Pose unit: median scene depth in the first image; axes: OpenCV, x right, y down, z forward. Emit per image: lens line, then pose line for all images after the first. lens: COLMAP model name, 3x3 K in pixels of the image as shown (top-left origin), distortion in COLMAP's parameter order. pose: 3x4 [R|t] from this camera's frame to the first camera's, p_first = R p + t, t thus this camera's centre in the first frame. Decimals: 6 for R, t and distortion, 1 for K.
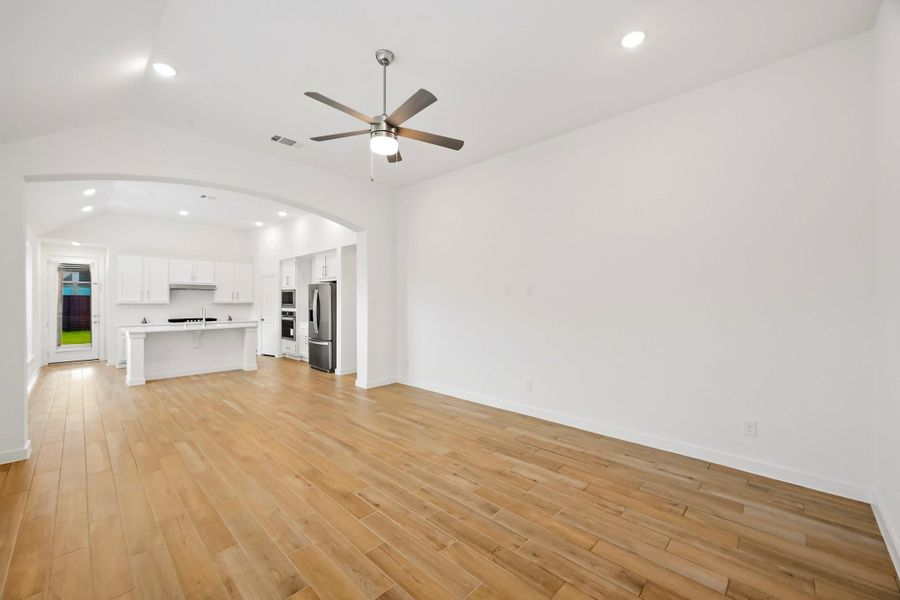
lens RADIAL K [[356.9, 0, 448.0], [0, 356.9, 300.4], [0, 0, 1]] dist [0.000703, -0.000655]
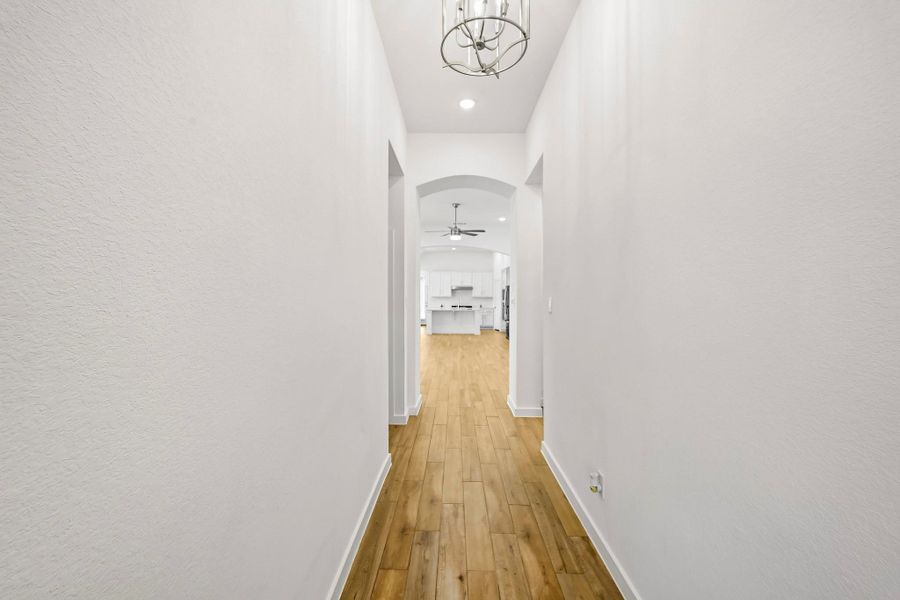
lens RADIAL K [[356.9, 0, 450.3], [0, 356.9, 297.5], [0, 0, 1]] dist [0.000703, -0.000655]
pose [[0.685832, 0.009317, -0.727700, 1.099107], [-0.006629, 0.999957, 0.006555, -0.001328], [0.727730, 0.000328, 0.685864, -0.543677]]
